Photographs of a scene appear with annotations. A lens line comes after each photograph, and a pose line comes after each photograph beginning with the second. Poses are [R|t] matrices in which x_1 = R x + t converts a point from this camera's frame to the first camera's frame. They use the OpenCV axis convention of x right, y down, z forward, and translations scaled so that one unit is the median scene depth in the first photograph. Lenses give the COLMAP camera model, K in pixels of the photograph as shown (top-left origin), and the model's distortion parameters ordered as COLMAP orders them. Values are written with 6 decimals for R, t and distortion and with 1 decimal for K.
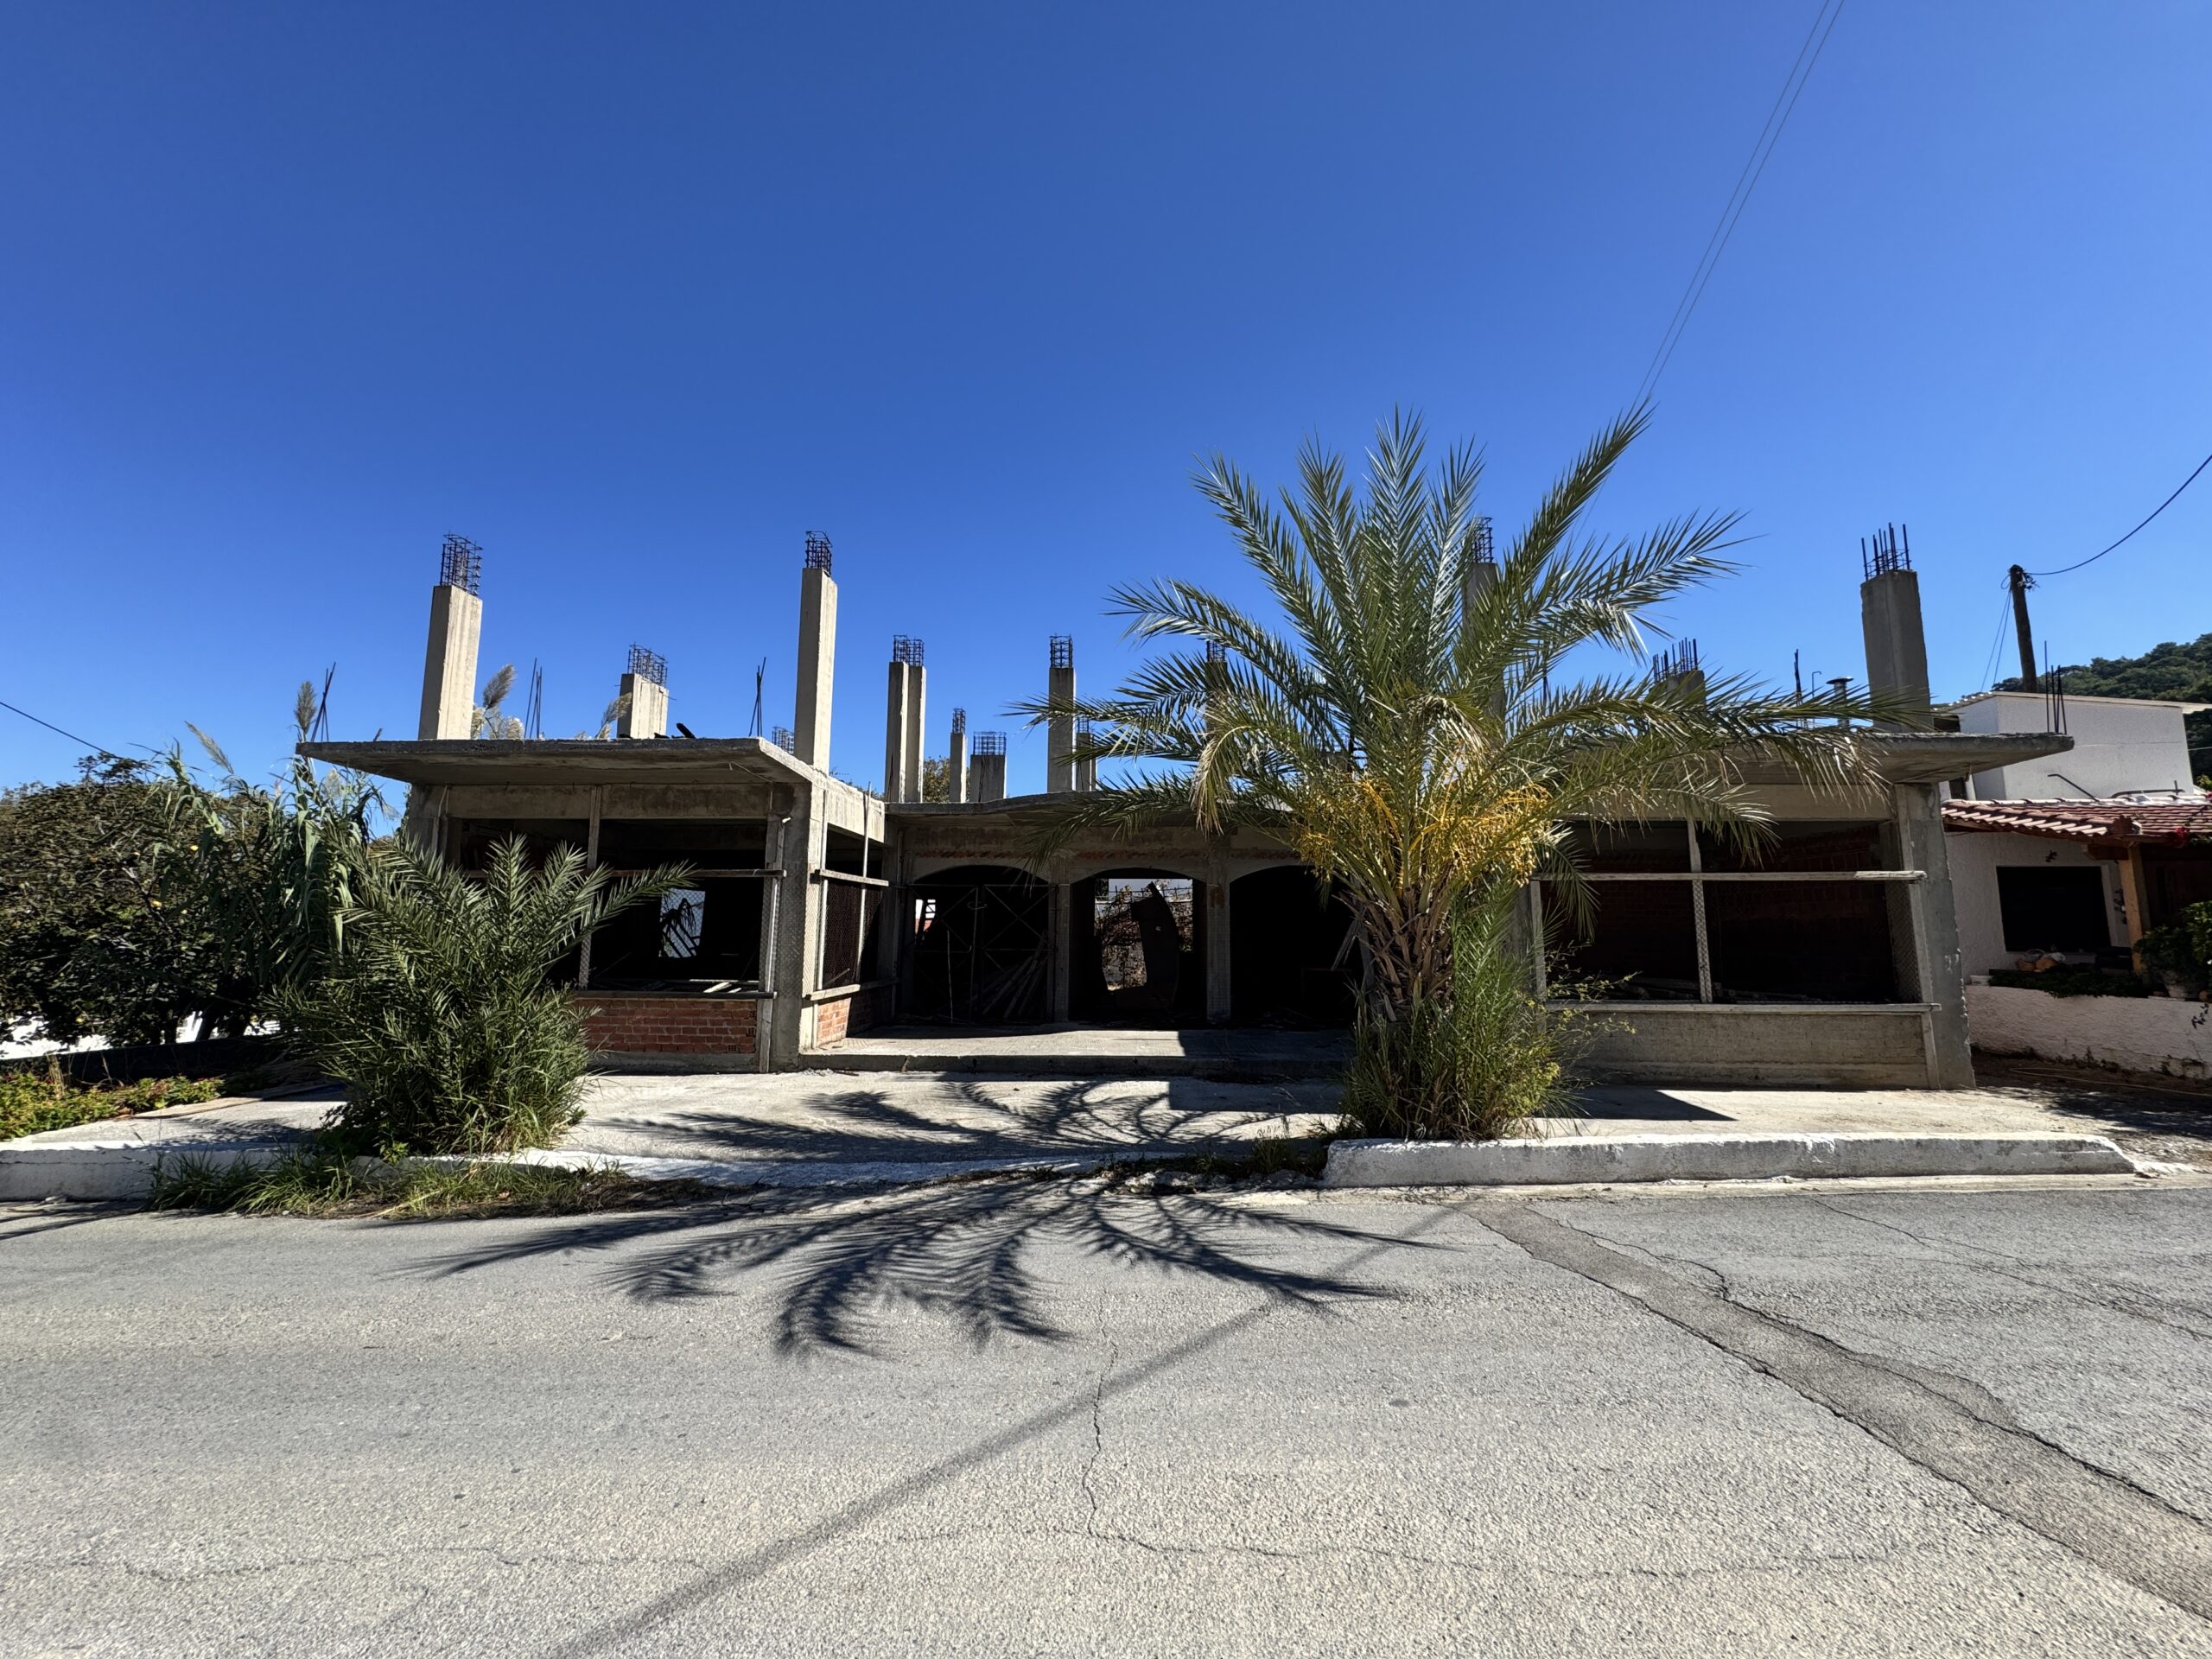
lens RADIAL K [[894.9, 0, 1111.4], [0, 894.9, 825.4], [0, 0, 1]] dist [-0.004395, 0.001868]
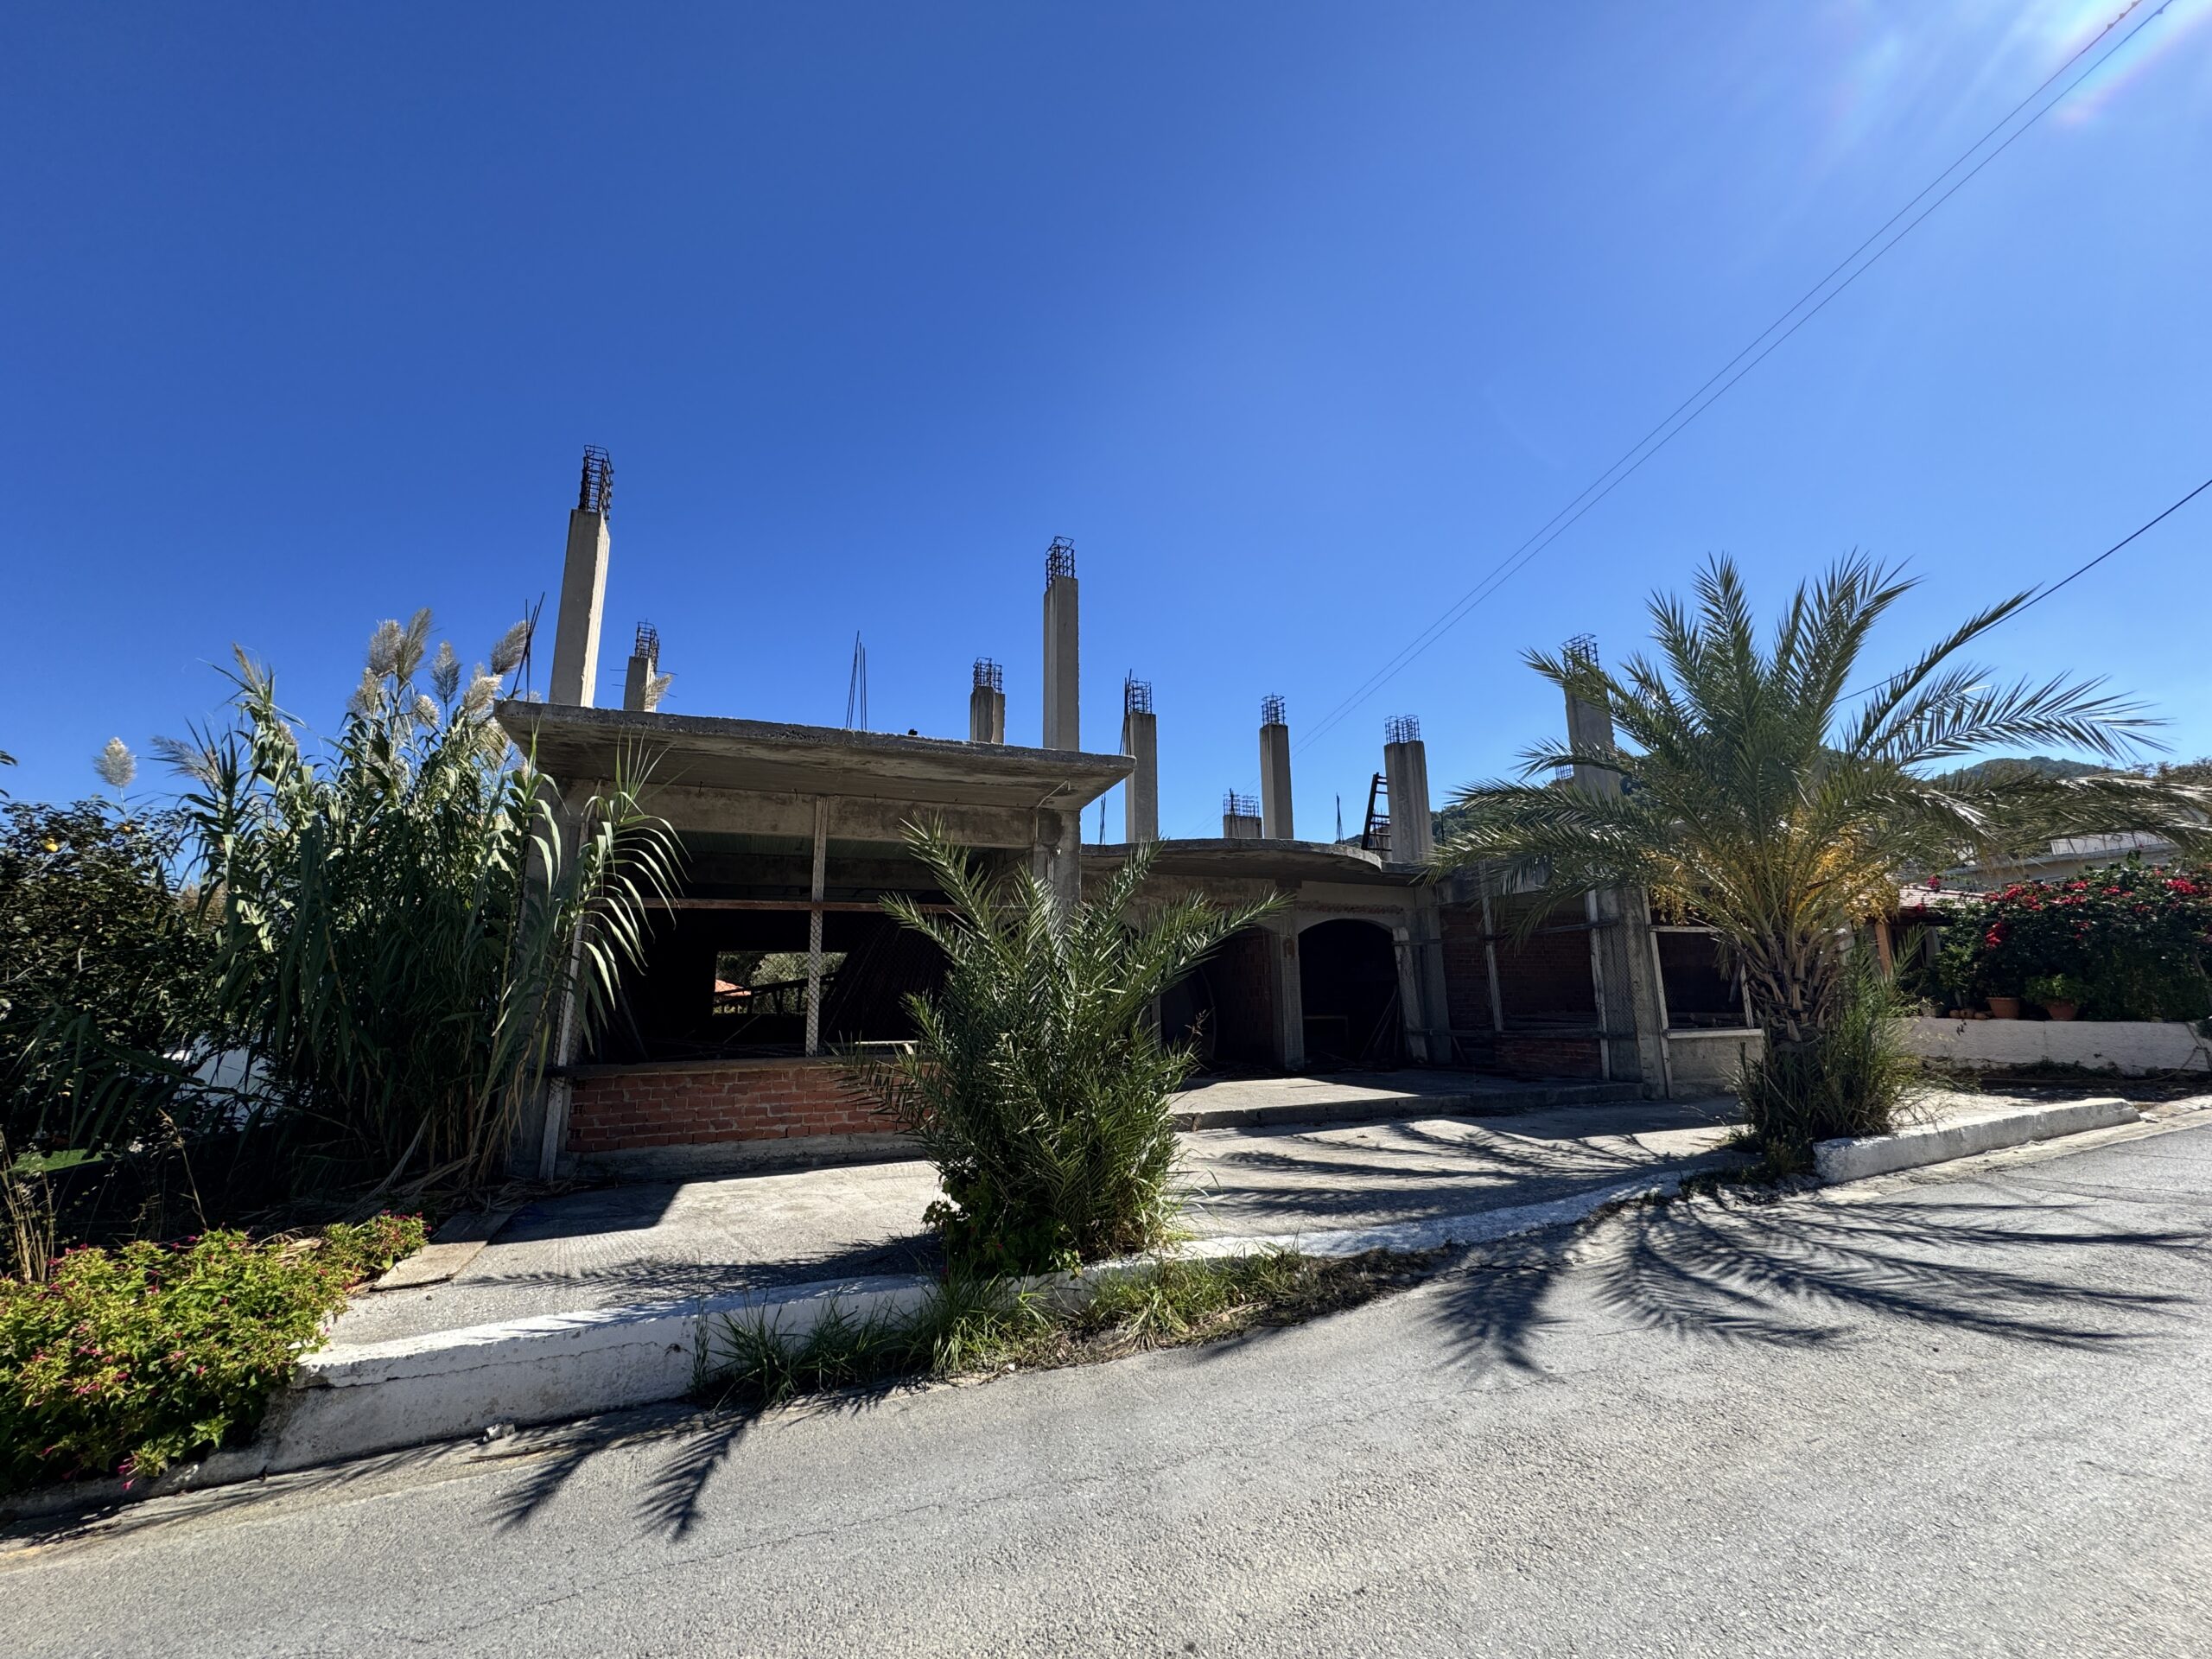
lens RADIAL K [[894.9, 0, 1099.9], [0, 894.9, 830.8], [0, 0, 1]] dist [-0.004395, 0.001868]
pose [[0.911489, 0.060281, 0.406882, -0.744356], [-0.034641, 0.996939, -0.070097, 0.037041], [-0.409862, 0.049798, 0.910787, 0.195335]]
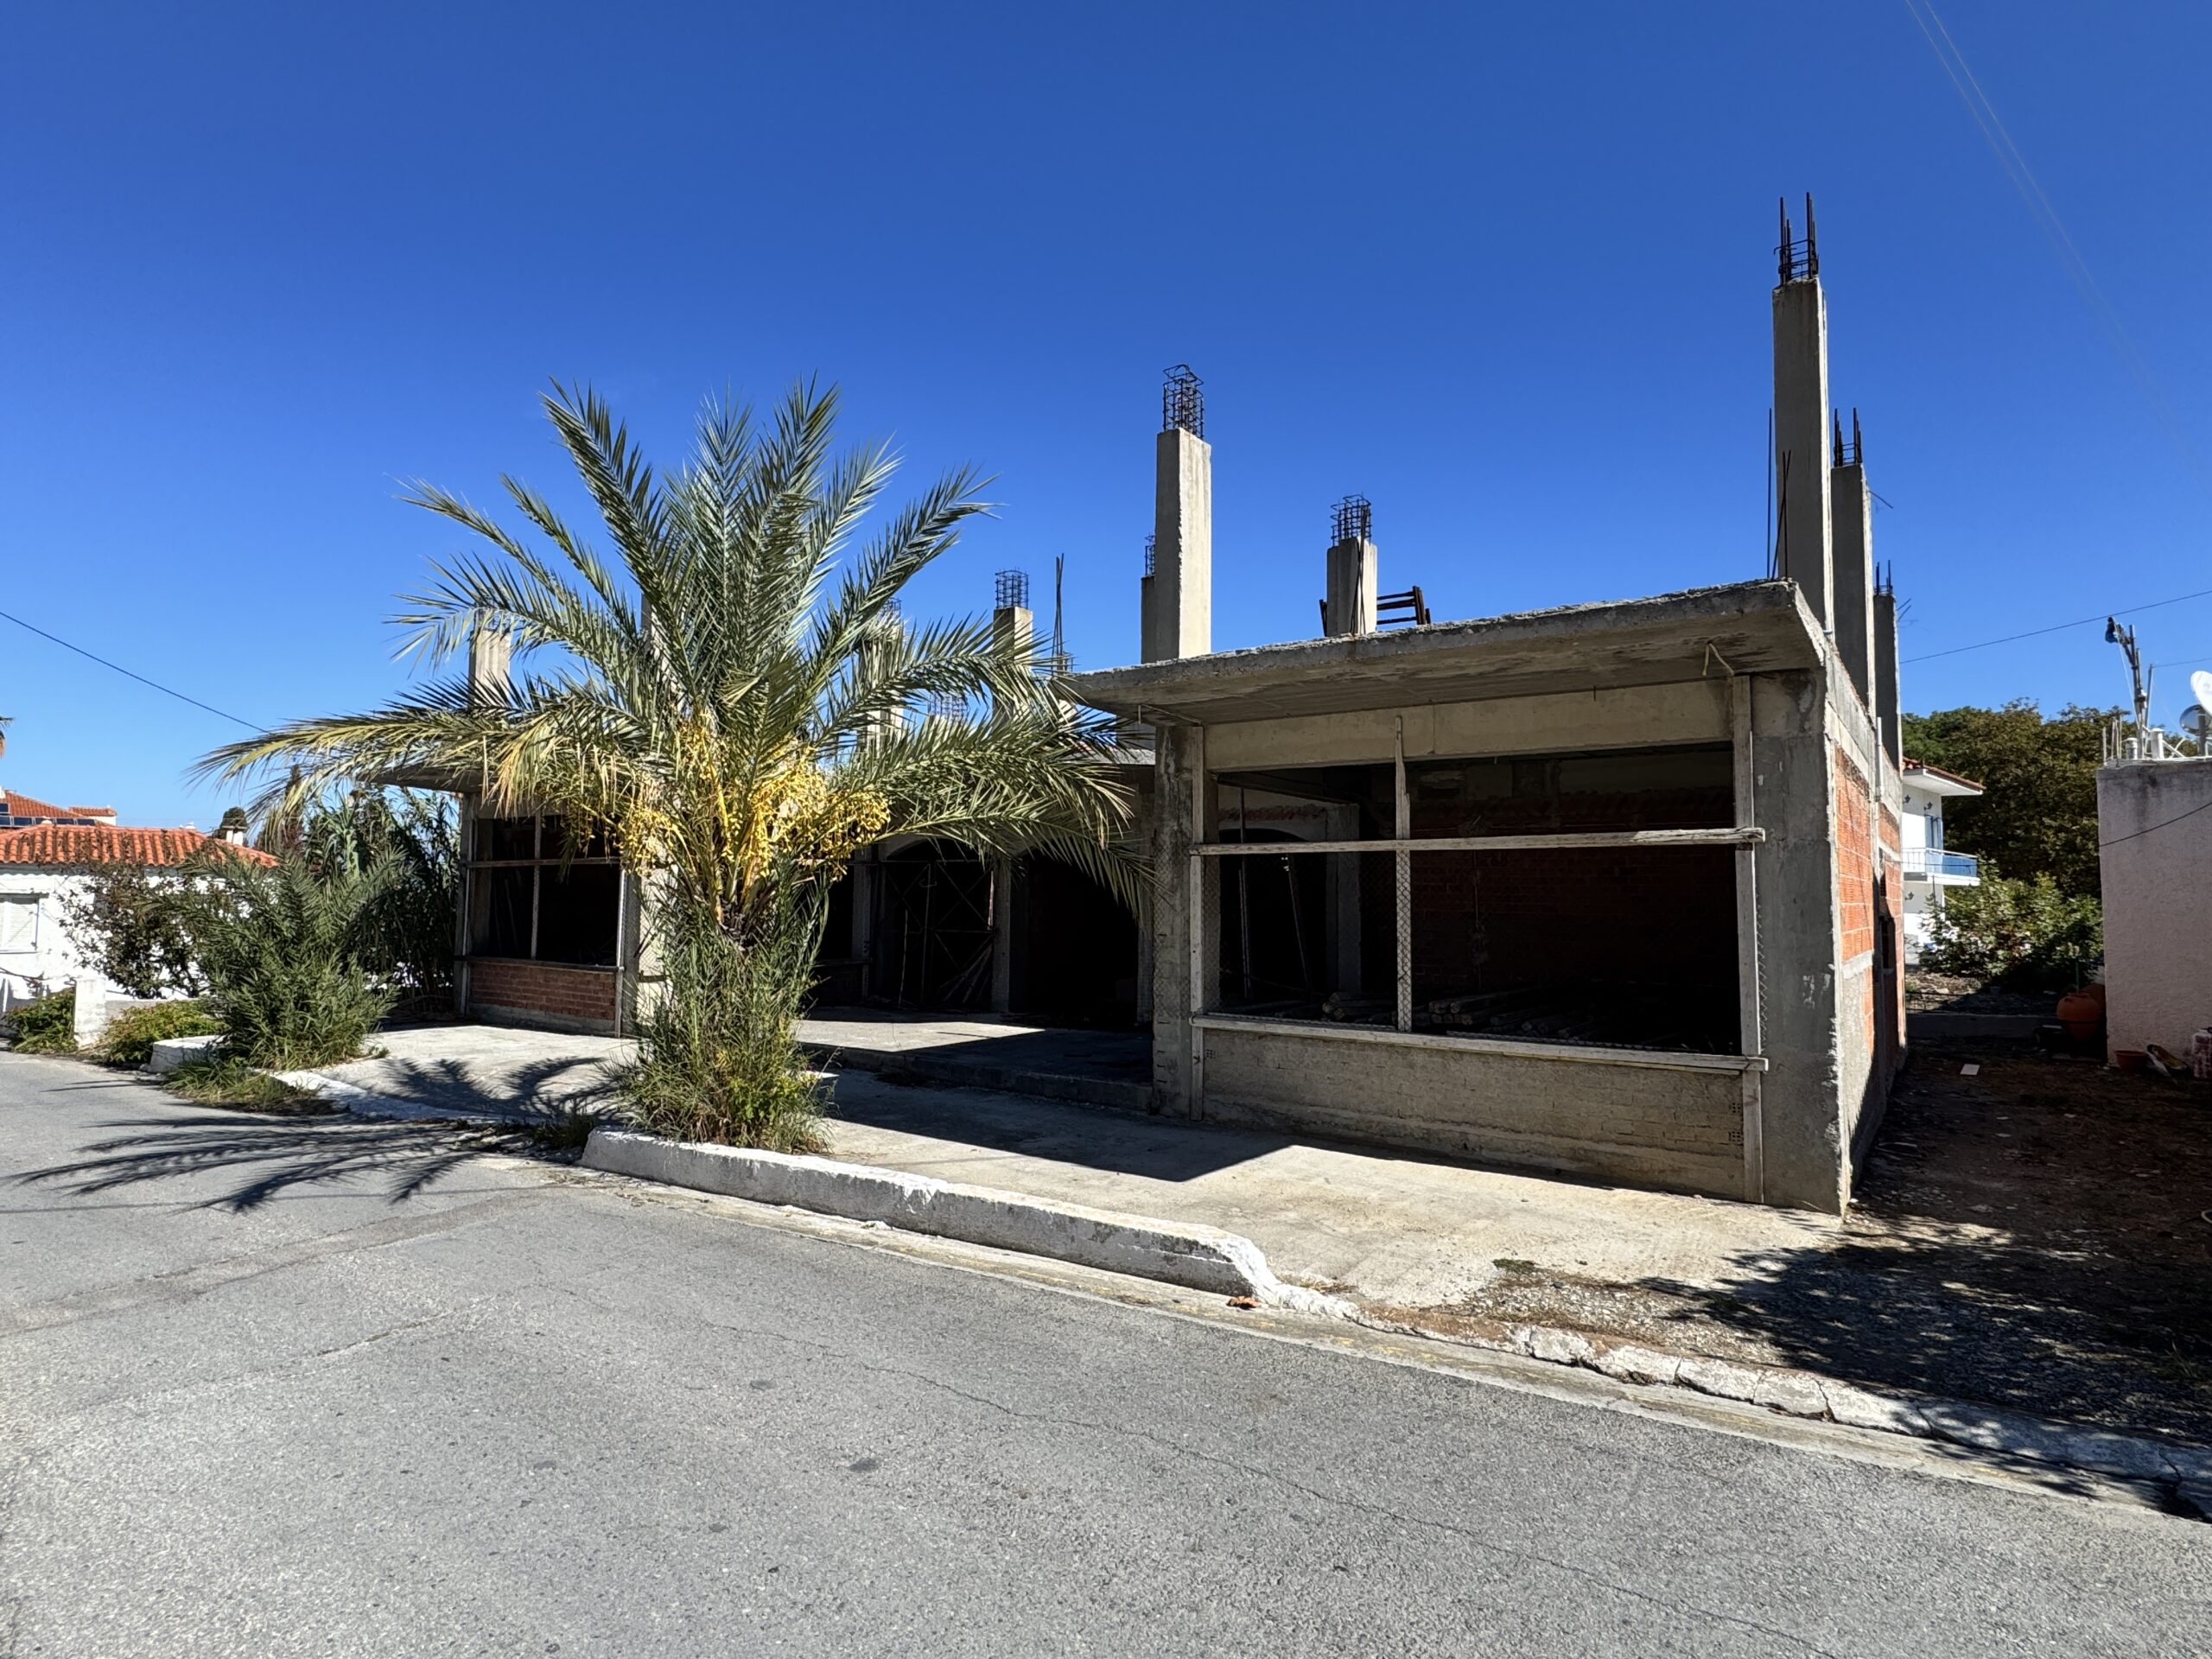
lens RADIAL K [[1186.3, 0, 1115.4], [0, 1186.3, 829.2], [0, 0, 1]] dist [-0.002259, -0.001280]
pose [[0.826343, -0.030084, -0.562363, 1.008625], [0.064330, 0.997078, 0.041187, -0.005920], [0.559481, -0.070211, 0.825864, 0.144059]]
